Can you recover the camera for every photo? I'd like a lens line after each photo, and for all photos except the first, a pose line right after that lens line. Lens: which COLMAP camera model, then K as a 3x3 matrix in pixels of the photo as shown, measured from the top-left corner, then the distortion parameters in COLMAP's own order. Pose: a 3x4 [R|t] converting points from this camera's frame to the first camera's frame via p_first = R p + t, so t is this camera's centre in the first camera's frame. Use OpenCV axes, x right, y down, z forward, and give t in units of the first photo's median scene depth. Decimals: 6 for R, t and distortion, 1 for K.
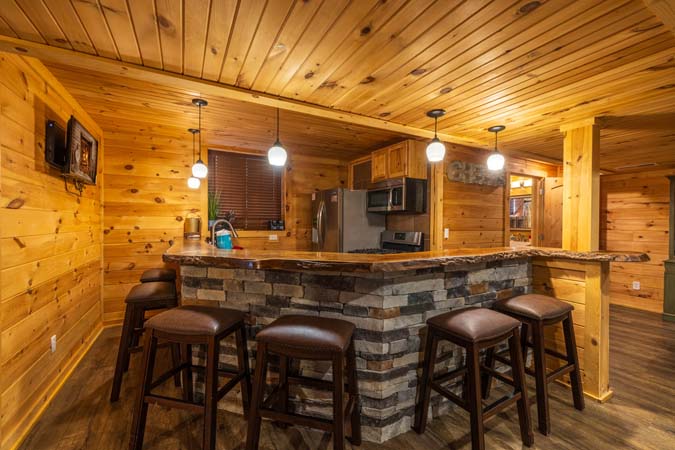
lens RADIAL K [[281.7, 0, 338.5], [0, 281.7, 224.7], [0, 0, 1]] dist [-0.000073, 0.001351]
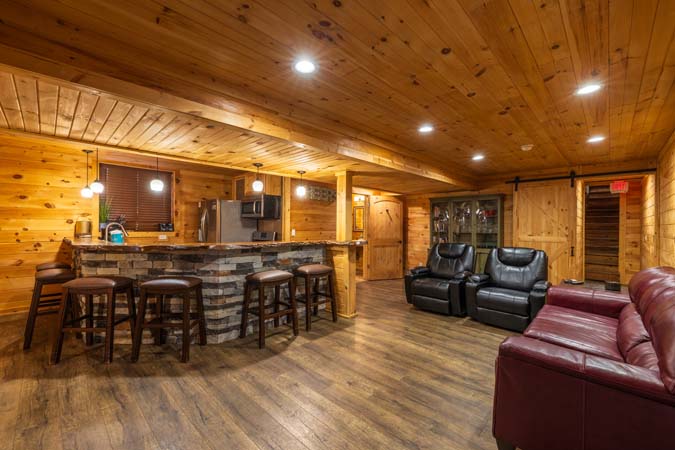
lens RADIAL K [[281.7, 0, 338.0], [0, 281.7, 225.5], [0, 0, 1]] dist [-0.000073, 0.001351]
pose [[0.956524, 0.002696, 0.291641, 0.280081], [-0.000444, 0.999970, -0.007788, 0.007042], [-0.291653, 0.007320, 0.956496, -0.784801]]
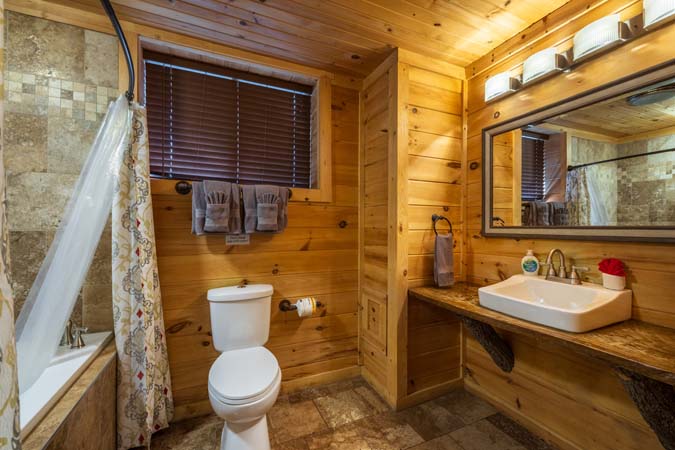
lens RADIAL K [[281.7, 0, 338.8], [0, 281.7, 225.1], [0, 0, 1]] dist [-0.000073, 0.001351]
pose [[0.995774, -0.002861, -0.091793, 1.247208], [0.002256, 0.999975, -0.006695, 0.026452], [0.091810, 0.006460, 0.995756, 1.933831]]
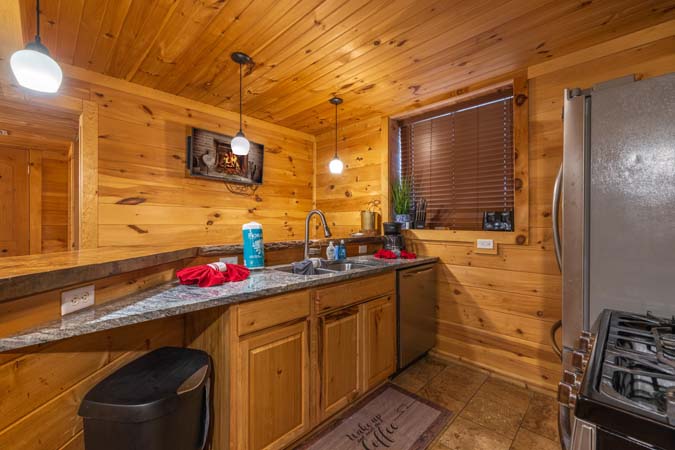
lens RADIAL K [[281.7, 0, 339.4], [0, 281.7, 228.0], [0, 0, 1]] dist [-0.000073, 0.001351]
pose [[0.295060, 0.008472, -0.955441, 0.381736], [-0.010486, 0.999929, 0.005628, 0.031227], [0.955421, 0.008358, 0.295128, 1.195358]]
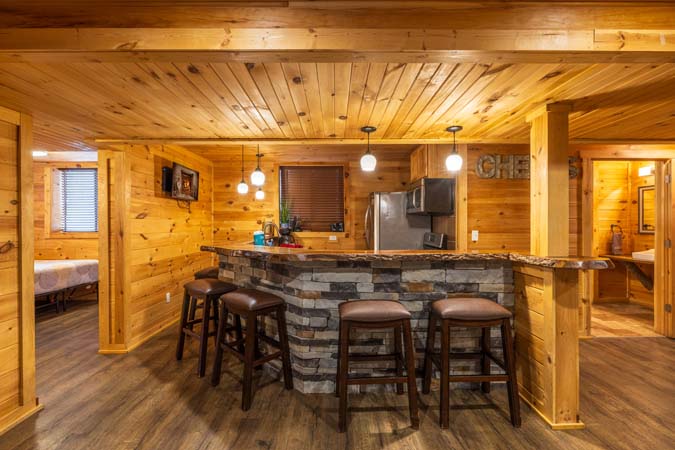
lens RADIAL K [[310.4, 0, 338.9], [0, 310.4, 225.0], [0, 0, 1]] dist [-0.005666, 0.000242]
pose [[0.882586, -0.005229, -0.470122, 0.748769], [0.002708, 0.999978, -0.006039, 0.001349], [0.470143, 0.004057, 0.882581, -0.153115]]
